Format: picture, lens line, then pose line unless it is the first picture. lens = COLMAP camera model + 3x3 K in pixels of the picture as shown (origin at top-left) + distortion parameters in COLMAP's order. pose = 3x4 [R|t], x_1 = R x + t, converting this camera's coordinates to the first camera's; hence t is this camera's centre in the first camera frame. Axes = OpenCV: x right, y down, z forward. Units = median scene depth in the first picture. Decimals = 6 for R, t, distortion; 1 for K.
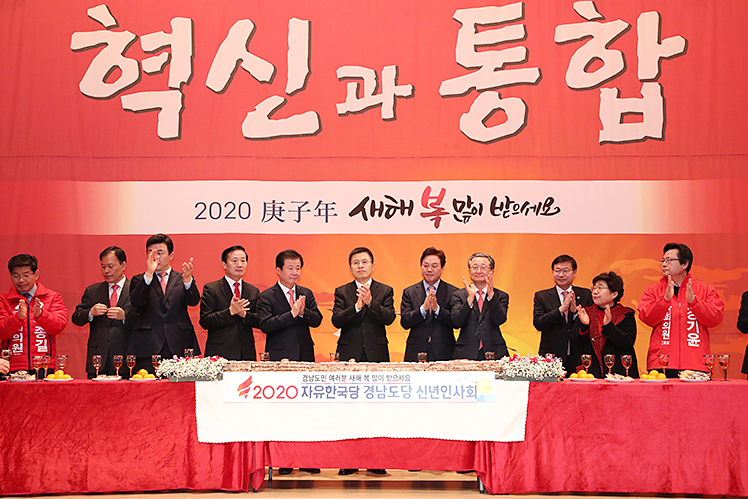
lens RADIAL K [[1076.0, 0, 378.4], [0, 1076.0, 252.2], [0, 0, 1]] dist [0.179537, 0.015276]
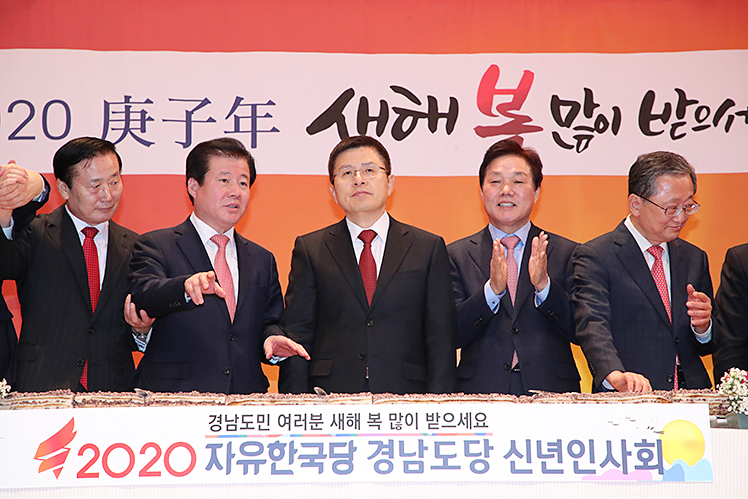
lens RADIAL K [[2144.3, 0, 374.0], [0, 2144.3, 249.5], [0, 0, 1]] dist [0.742884, -0.184544]
pose [[0.999707, 0.000070, 0.024192, -0.029802], [0.002208, 0.995555, -0.094155, 0.127783], [-0.024091, 0.094180, 0.995264, 0.222348]]
